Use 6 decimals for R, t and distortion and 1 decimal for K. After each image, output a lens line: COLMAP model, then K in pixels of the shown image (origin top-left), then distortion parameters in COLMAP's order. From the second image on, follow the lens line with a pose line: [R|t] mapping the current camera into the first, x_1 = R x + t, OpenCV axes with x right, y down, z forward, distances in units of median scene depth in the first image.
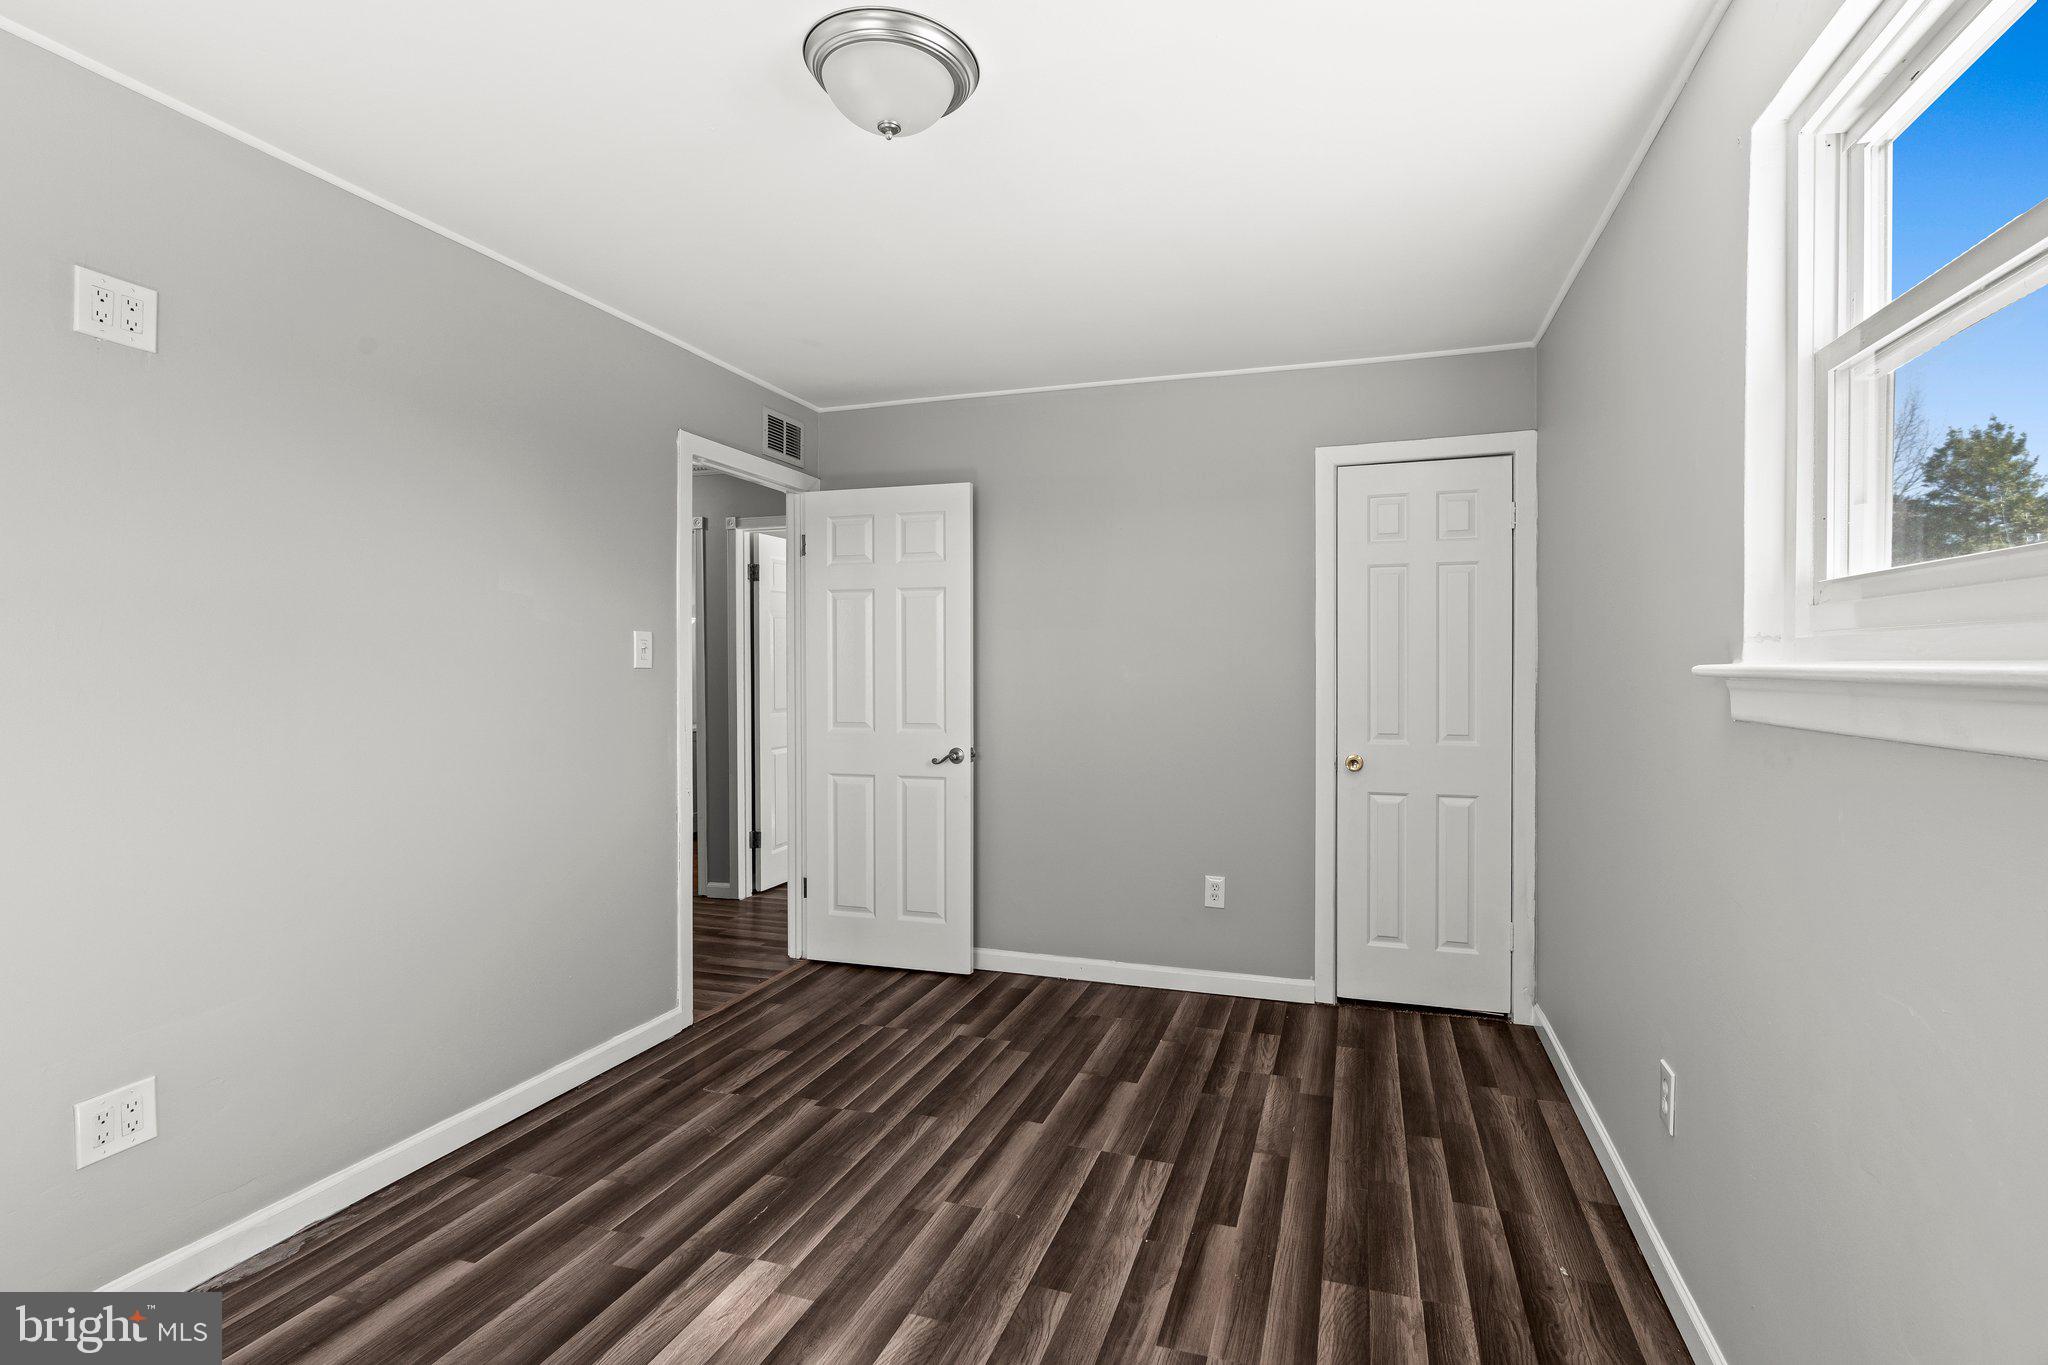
lens RADIAL K [[937.2, 0, 1016.3], [0, 937.2, 668.1], [0, 0, 1]] dist [0.002557, 0.001030]
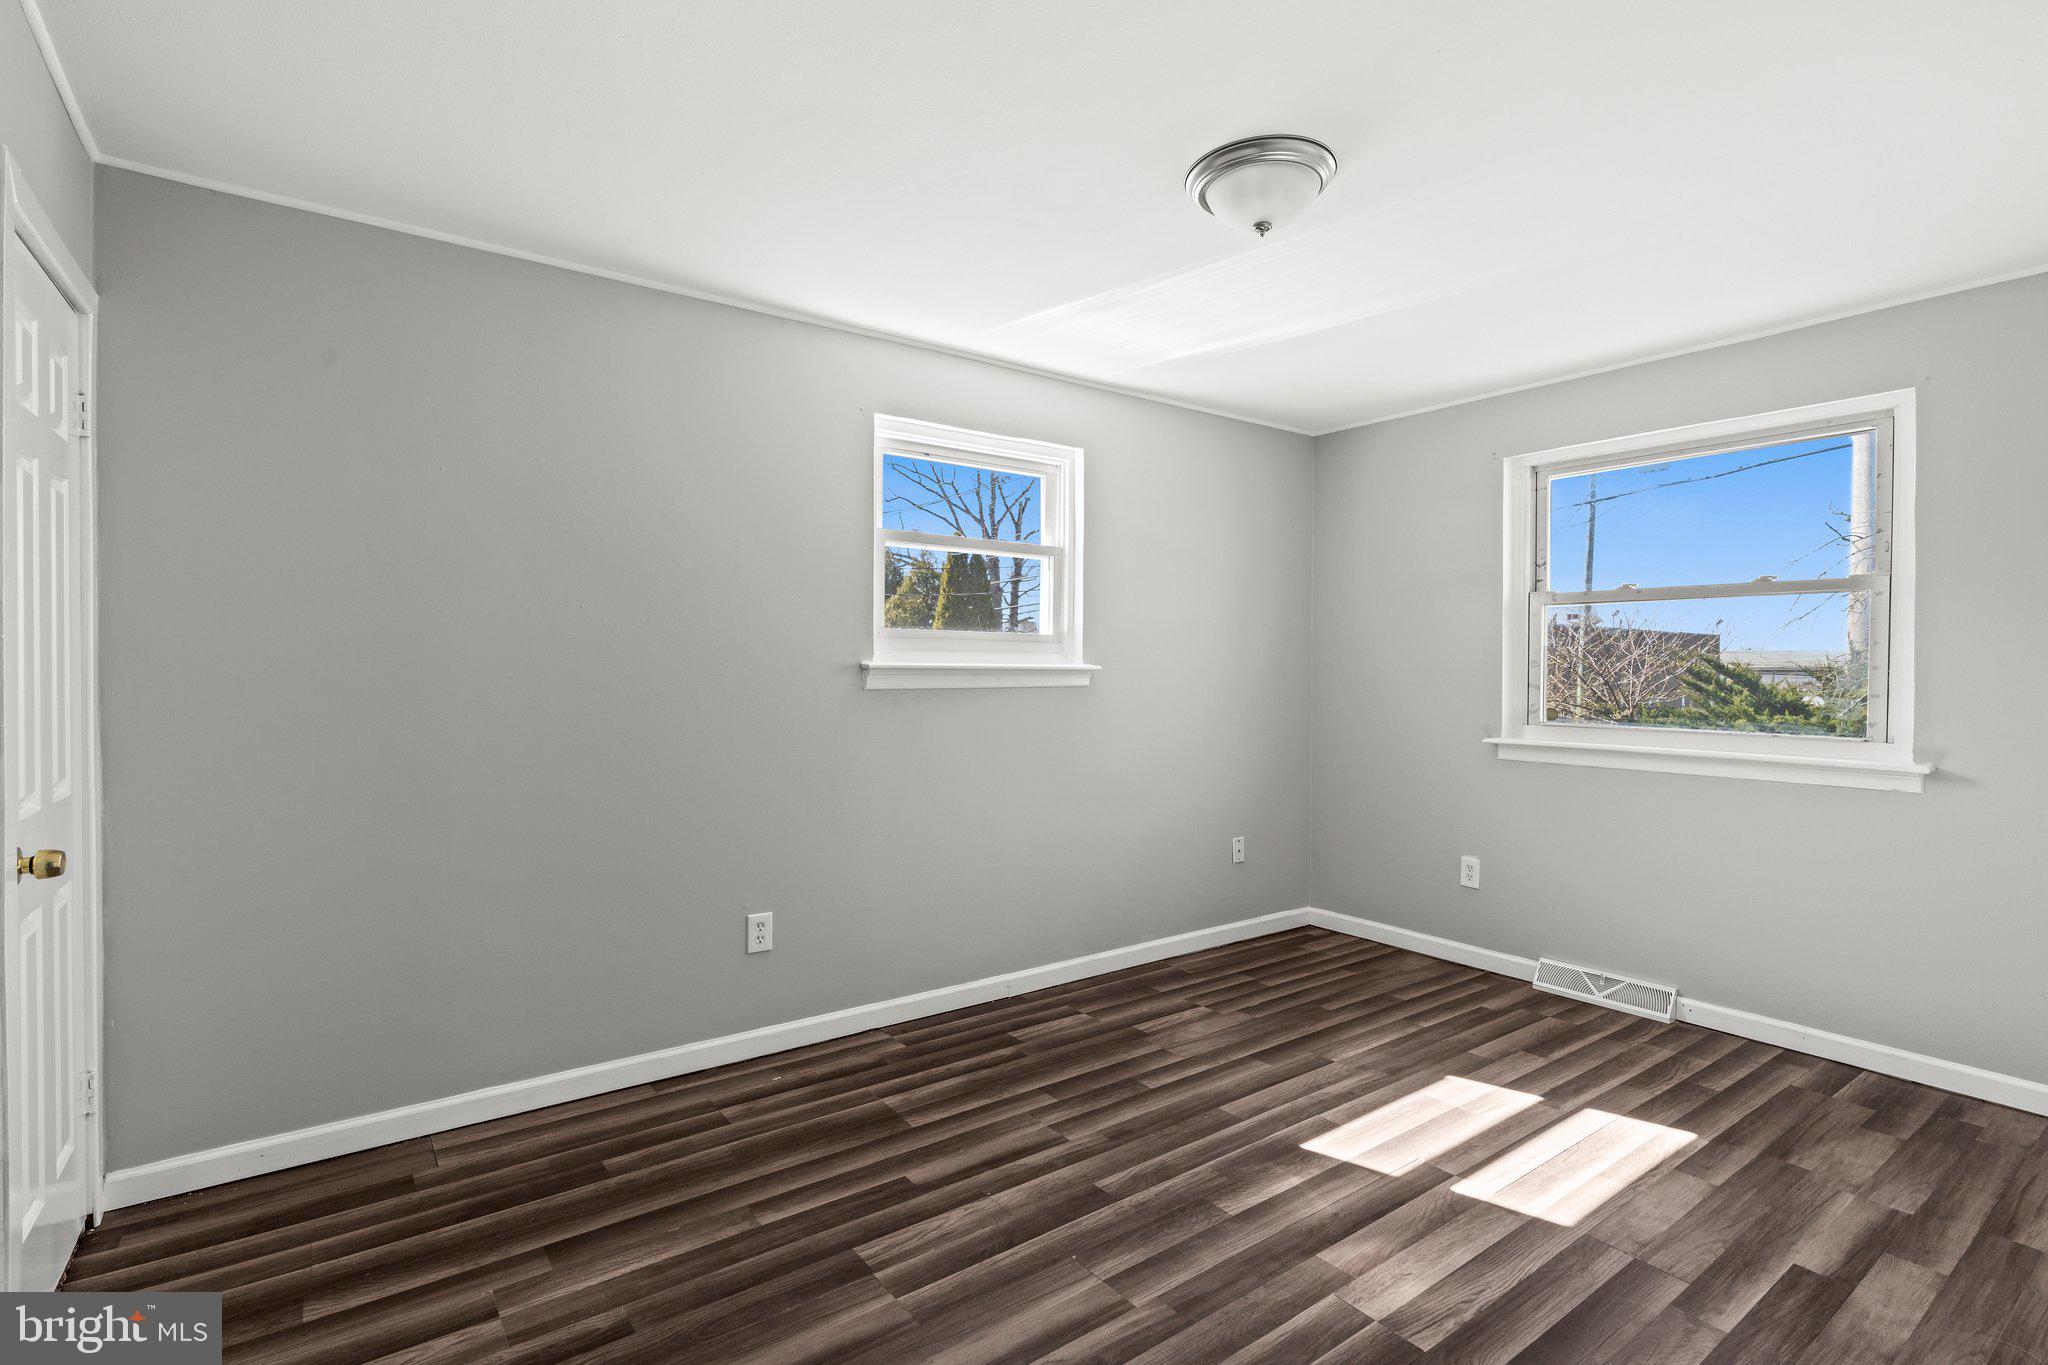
lens RADIAL K [[937.2, 0, 1016.3], [0, 937.2, 668.1], [0, 0, 1]] dist [0.002557, 0.001030]
pose [[-0.822651, -0.006547, 0.568509, -0.474202], [-0.005832, 0.999978, 0.003076, 0.020753], [-0.568516, -0.000785, -0.822671, 1.831986]]
